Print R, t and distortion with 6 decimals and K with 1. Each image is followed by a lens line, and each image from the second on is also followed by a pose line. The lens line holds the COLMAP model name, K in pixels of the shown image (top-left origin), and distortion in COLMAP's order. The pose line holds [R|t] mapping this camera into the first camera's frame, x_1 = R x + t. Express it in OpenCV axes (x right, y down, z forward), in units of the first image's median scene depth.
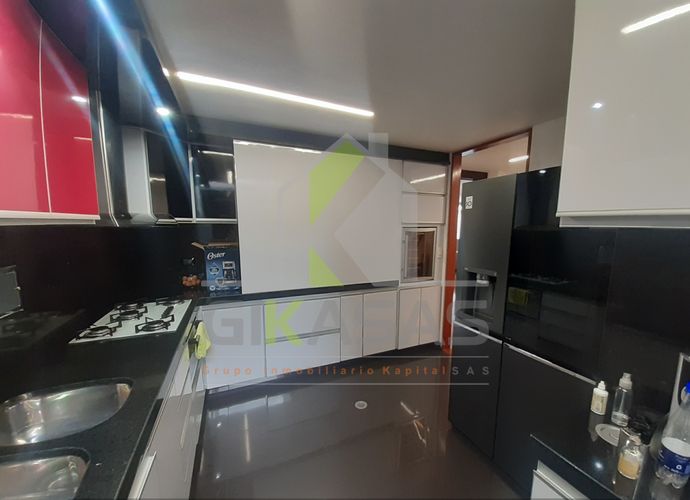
lens RADIAL K [[274.3, 0, 358.9], [0, 274.3, 264.1], [0, 0, 1]] dist [0.000509, -0.000030]
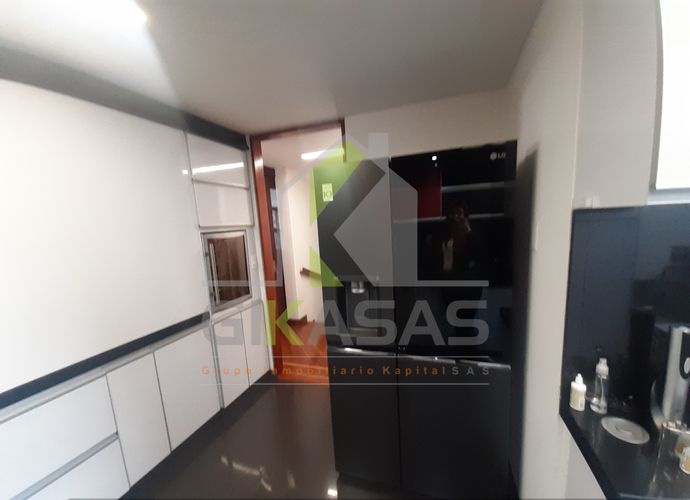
lens RADIAL K [[274.3, 0, 358.9], [0, 274.3, 264.1], [0, 0, 1]] dist [0.000509, -0.000030]
pose [[0.683482, -0.155248, 0.713267, -0.067612], [0.162522, 0.984960, 0.058649, -0.035027], [-0.711645, 0.075836, 0.698434, 0.250184]]
